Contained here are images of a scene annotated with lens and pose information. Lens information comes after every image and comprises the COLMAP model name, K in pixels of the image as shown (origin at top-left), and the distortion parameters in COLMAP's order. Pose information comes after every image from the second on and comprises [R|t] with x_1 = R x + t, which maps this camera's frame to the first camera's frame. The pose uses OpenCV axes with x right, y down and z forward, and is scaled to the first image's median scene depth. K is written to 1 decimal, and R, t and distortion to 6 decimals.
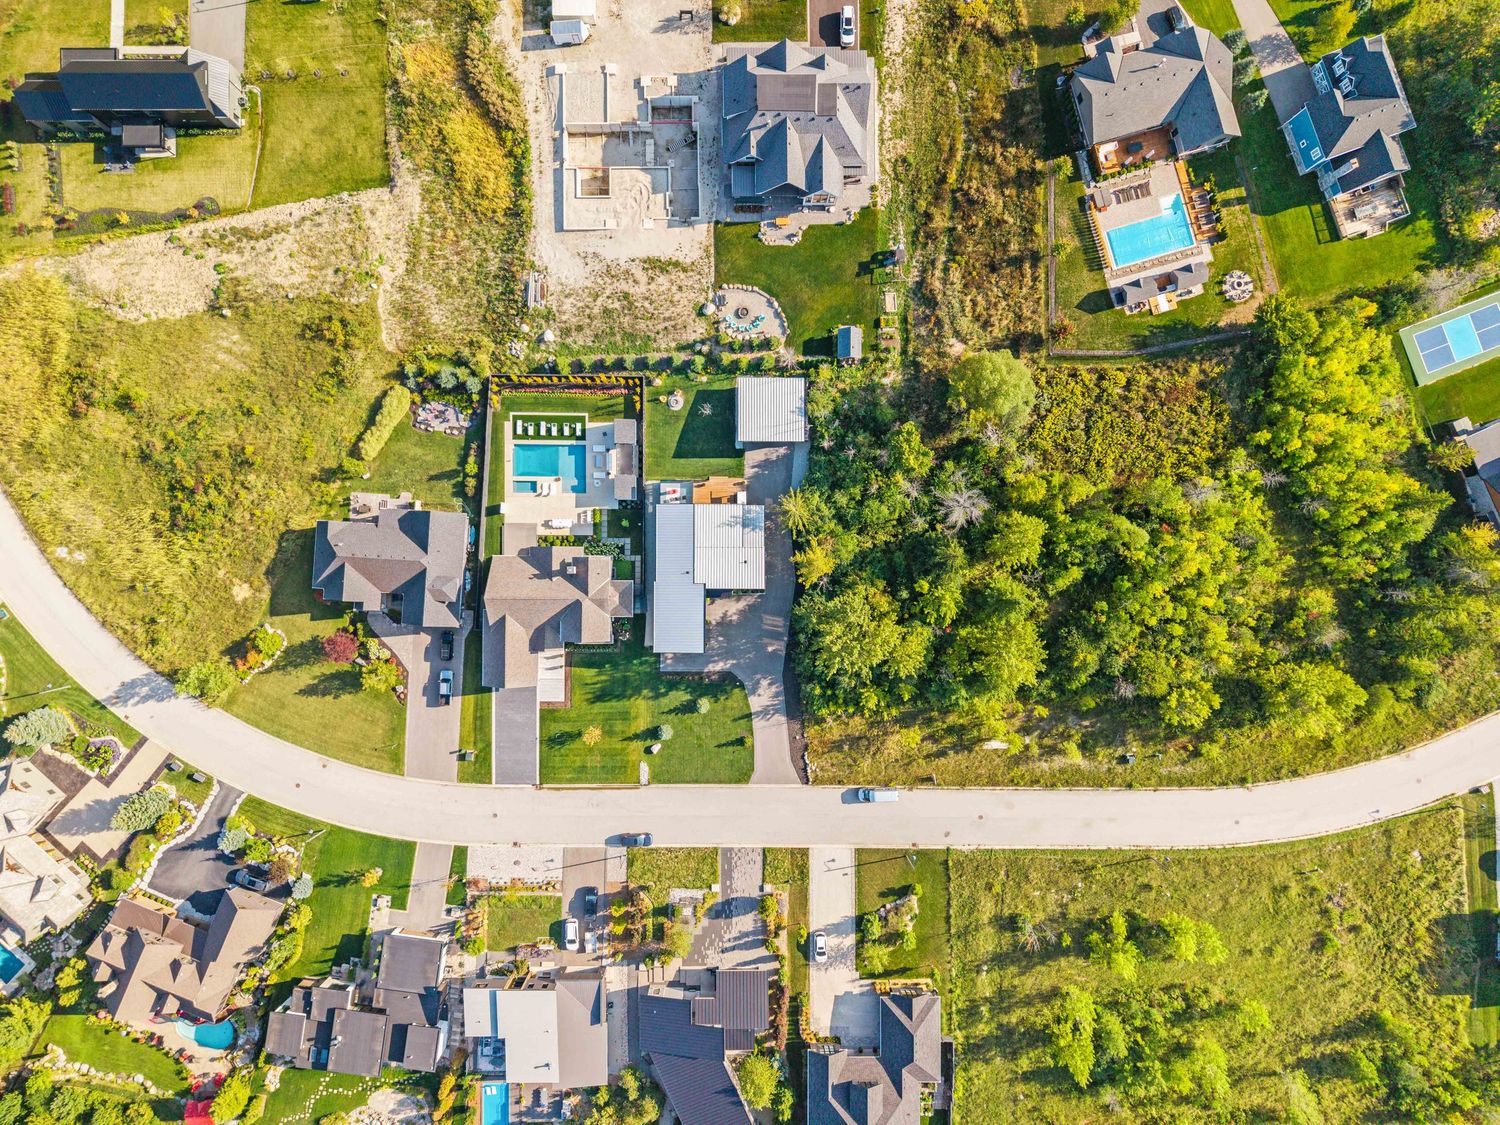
lens RADIAL K [[1013.6, 0, 754.7], [0, 1013.6, 571.0], [0, 0, 1]] dist [0.015725, -0.007034]
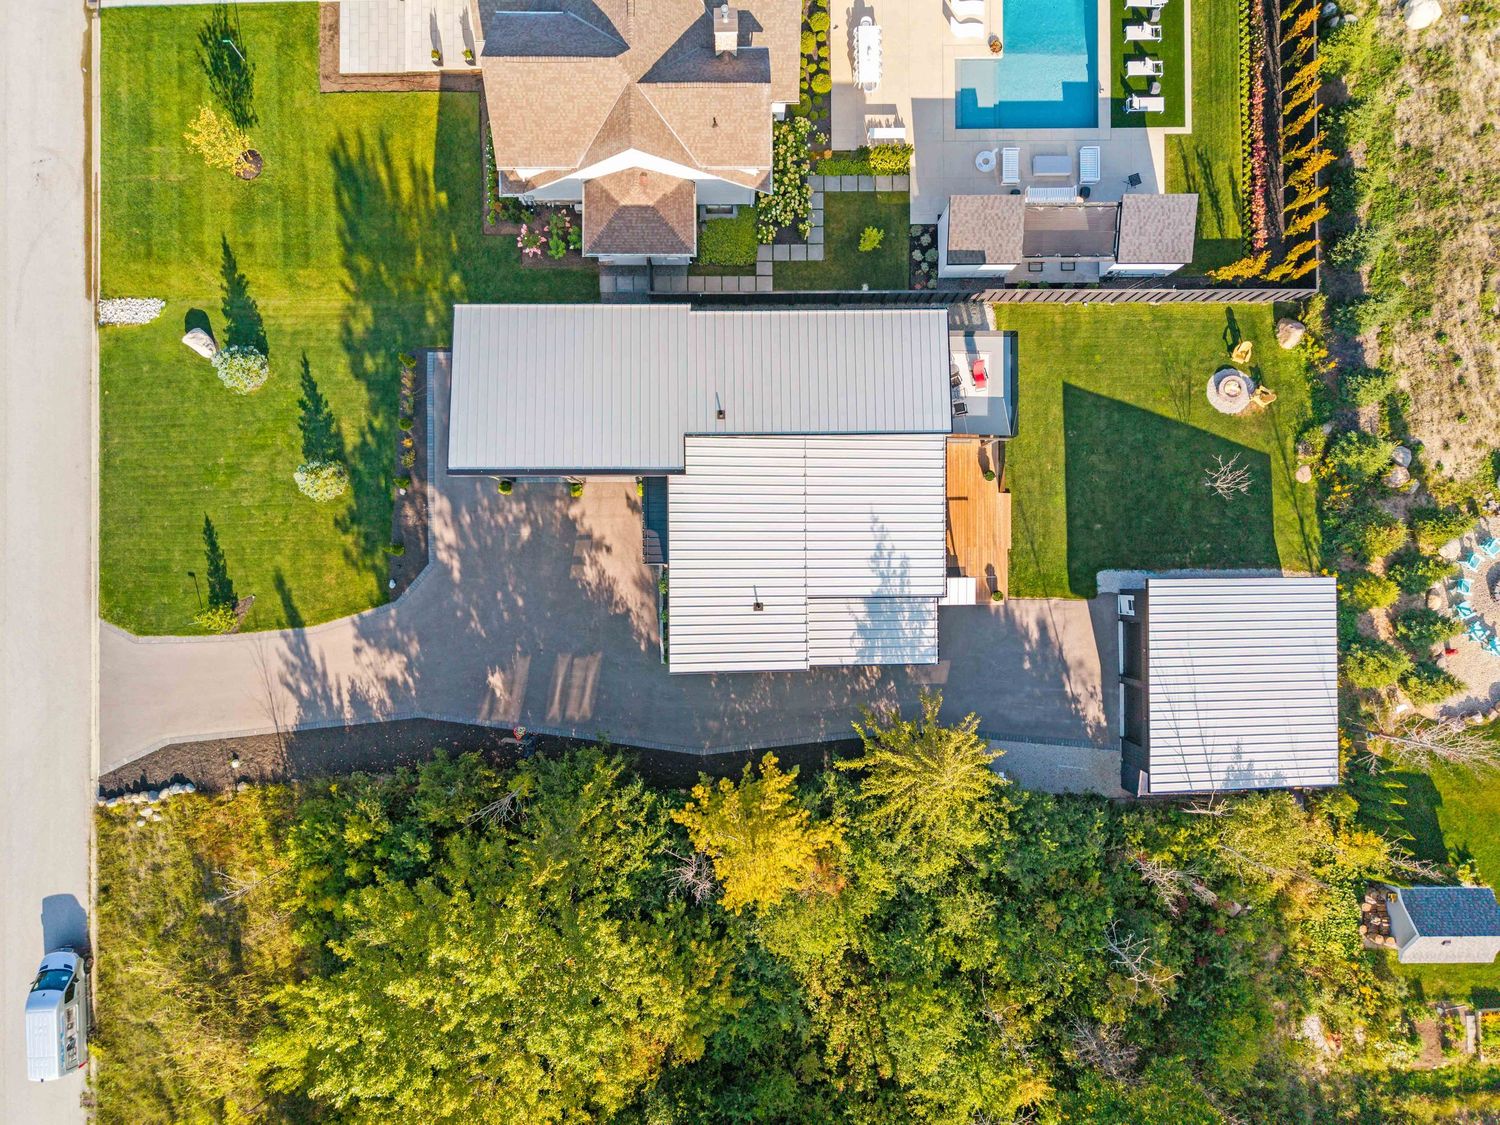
lens RADIAL K [[1013.6, 0, 741.1], [0, 1013.6, 566.7], [0, 0, 1]] dist [0.015725, -0.007034]
pose [[0.010052, 0.999475, -0.030807, -0.011317], [-0.999928, 0.009845, -0.006871, -0.001645], [-0.006564, 0.030874, 0.999502, 0.668830]]
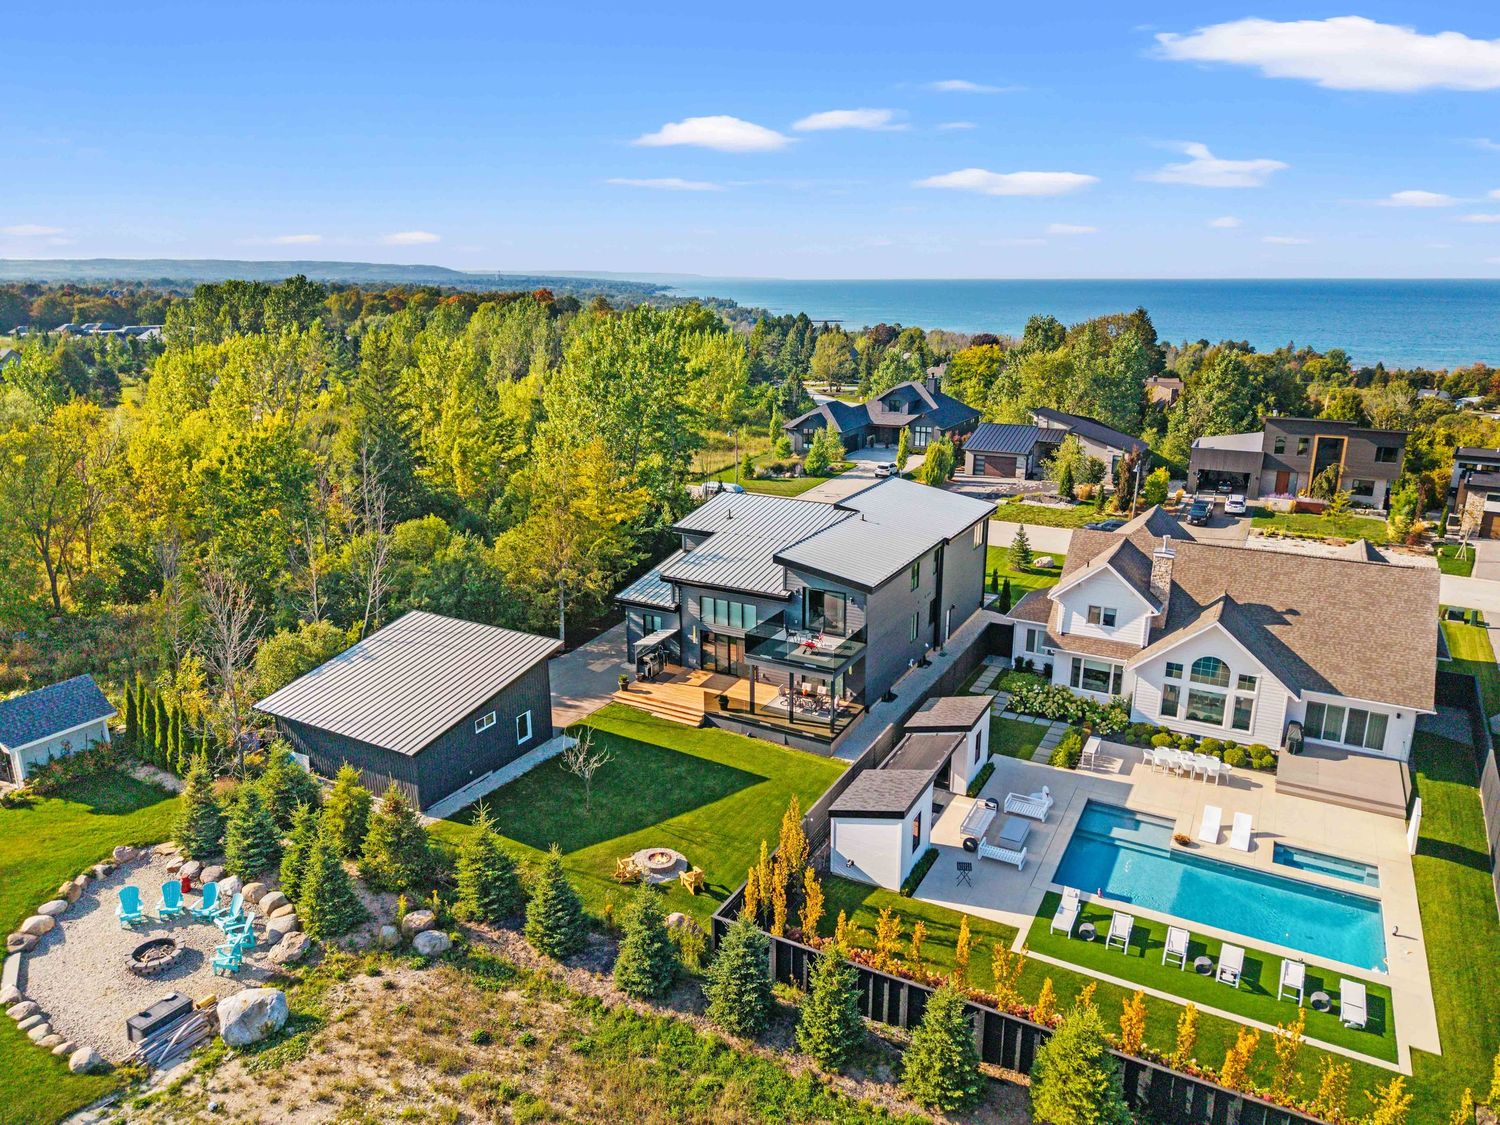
lens RADIAL K [[1013.6, 0, 750.2], [0, 1013.6, 563.7], [0, 0, 1]] dist [0.015725, -0.007034]
pose [[-0.878861, -0.149402, 0.453081, -0.204629], [0.476606, -0.232732, 0.847752, -0.356958], [-0.021209, 0.960997, 0.275745, 0.859719]]
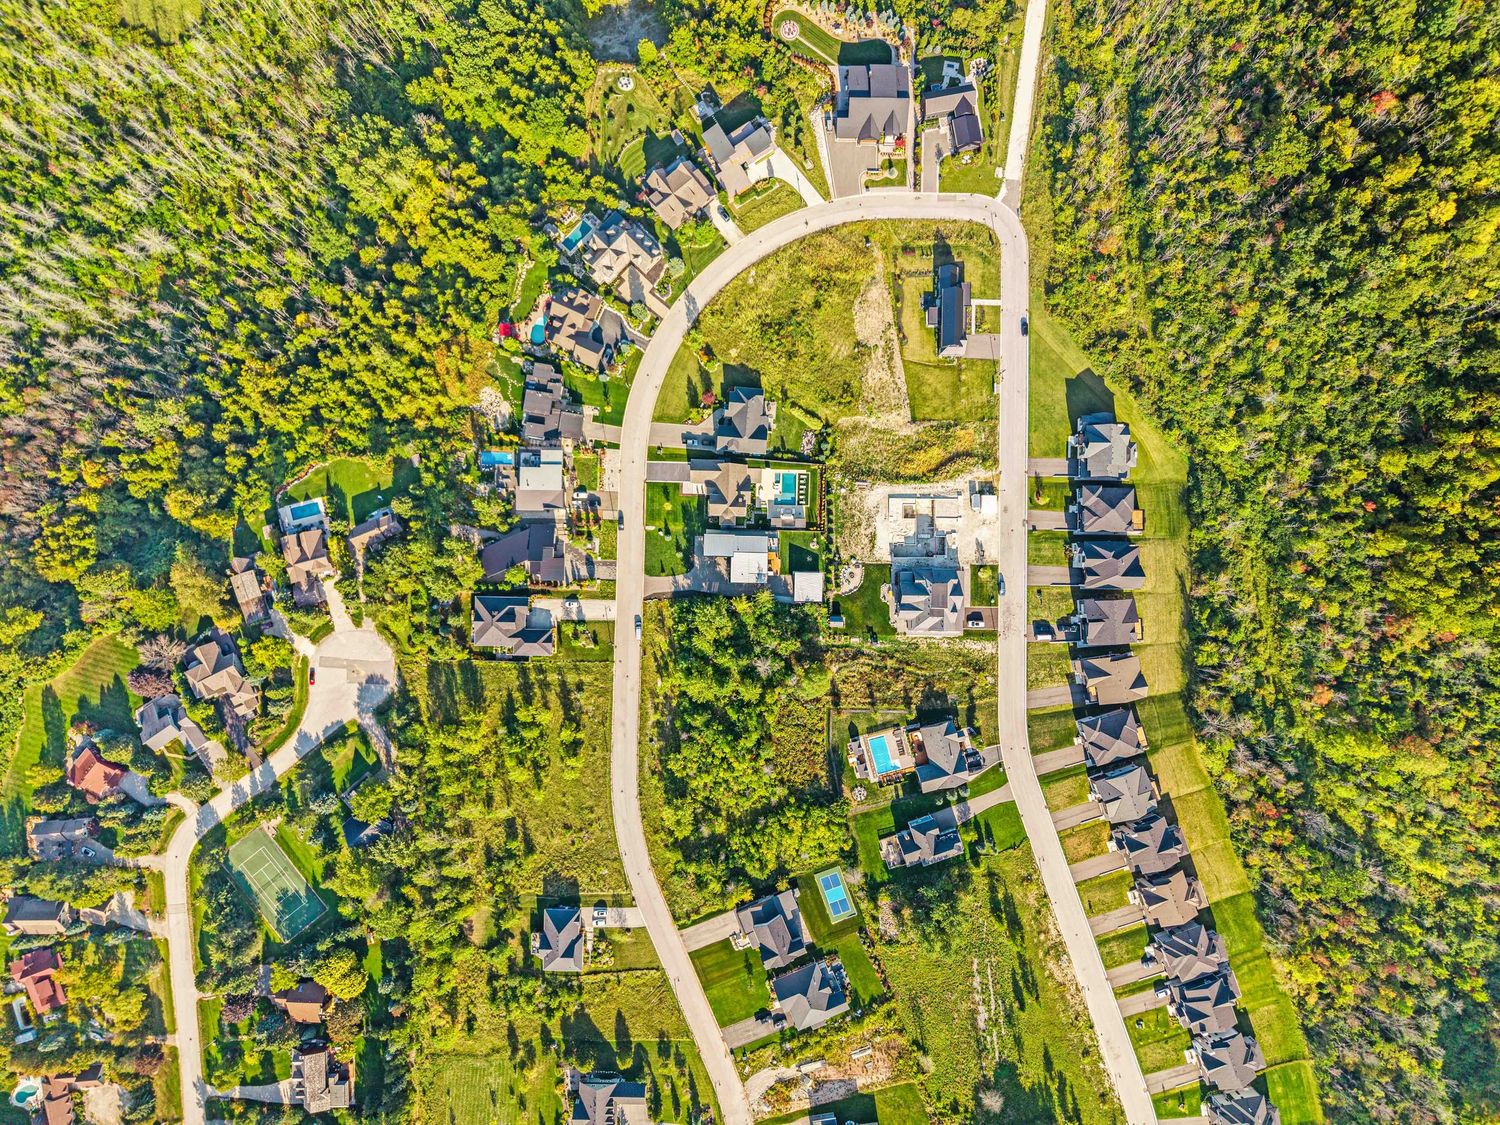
lens RADIAL K [[1013.6, 0, 746.0], [0, 1013.6, 568.2], [0, 0, 1]] dist [0.015725, -0.007034]
pose [[-0.020038, 0.999460, -0.026034, 0.035723], [-0.999777, -0.020206, -0.006216, -0.002418], [-0.006739, 0.025904, 0.999642, -1.270900]]
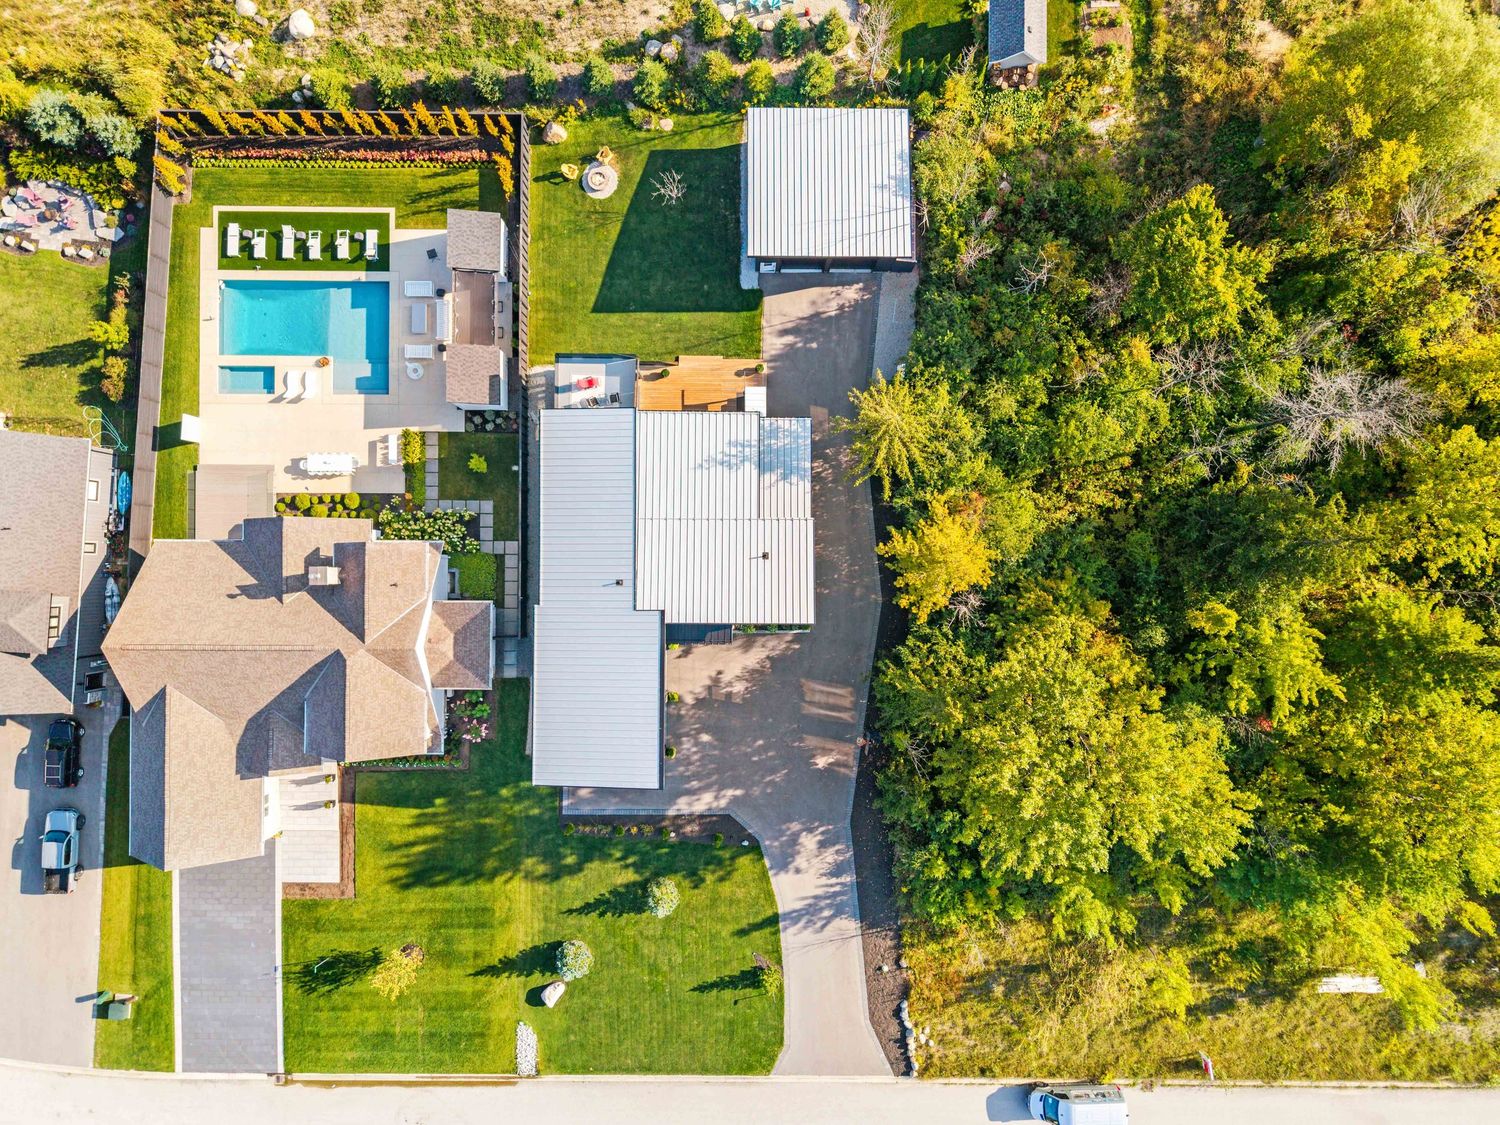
lens RADIAL K [[1013.6, 0, 746.7], [0, 1013.6, 566.9], [0, 0, 1]] dist [0.015725, -0.007034]
pose [[0.999870, 0.000949, -0.016086, -0.009672], [-0.001047, 0.999981, -0.006091, -0.002047], [0.016080, 0.006107, 0.999852, 0.578254]]
